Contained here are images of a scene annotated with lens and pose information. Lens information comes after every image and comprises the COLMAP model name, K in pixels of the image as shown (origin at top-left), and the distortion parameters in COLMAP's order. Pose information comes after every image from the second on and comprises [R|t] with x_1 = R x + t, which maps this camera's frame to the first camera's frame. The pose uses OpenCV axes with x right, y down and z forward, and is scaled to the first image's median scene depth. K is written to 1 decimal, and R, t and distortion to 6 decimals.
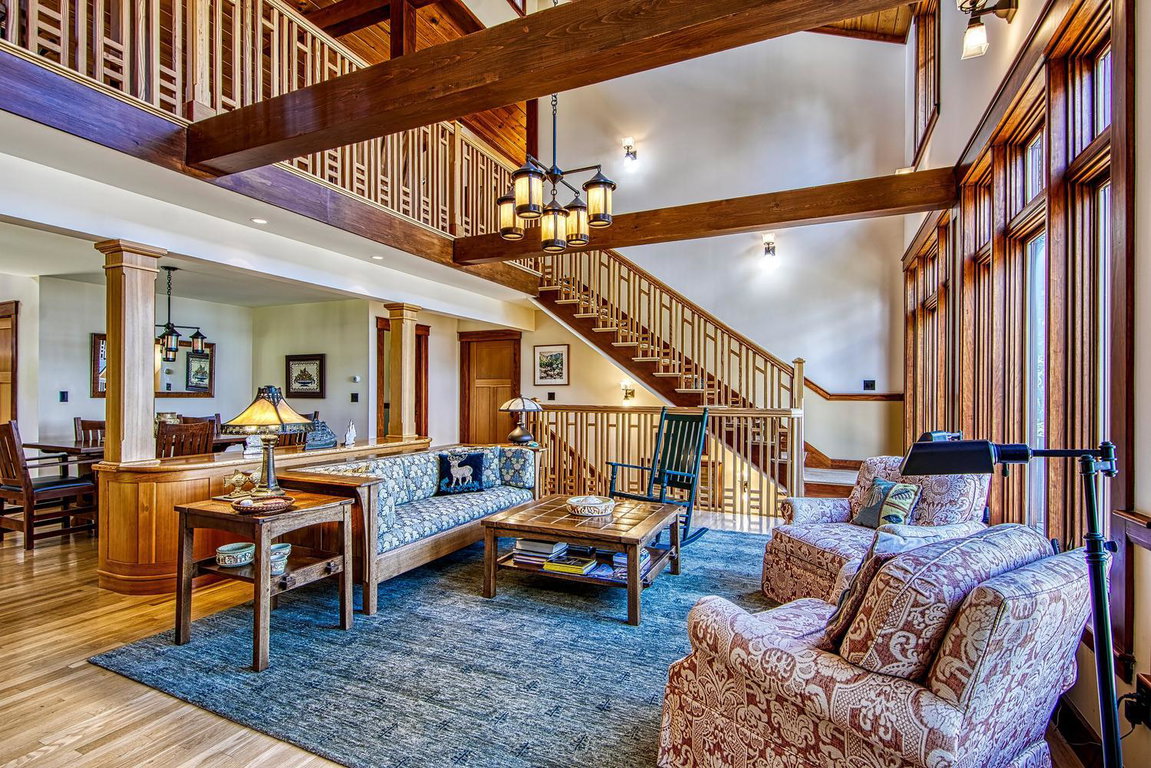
lens RADIAL K [[549.0, 0, 571.7], [0, 549.0, 393.6], [0, 0, 1]] dist [0.011587, -0.007834]
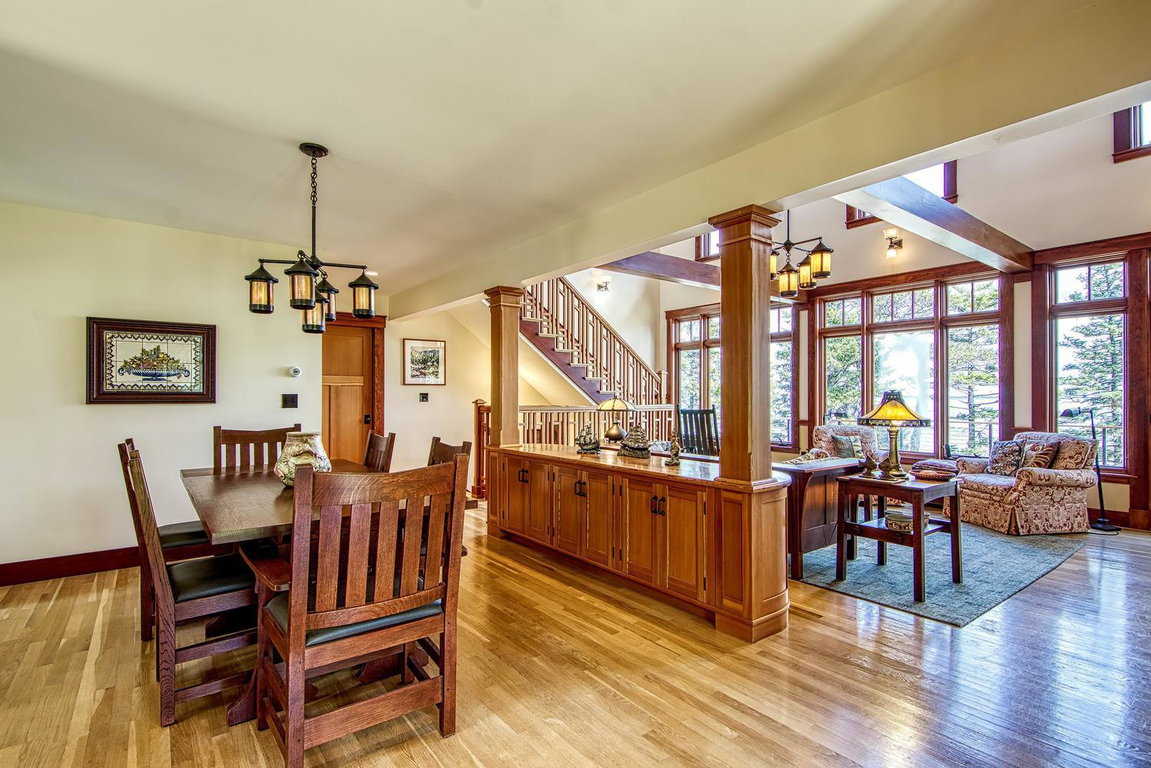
lens RADIAL K [[549.0, 0, 571.7], [0, 549.0, 393.6], [0, 0, 1]] dist [0.011587, -0.007834]
pose [[0.470618, 0.001183, 0.882336, -0.867548], [-0.002514, 0.999997, 0.000000, -0.002308], [-0.882333, -0.002218, 0.470620, 0.444660]]
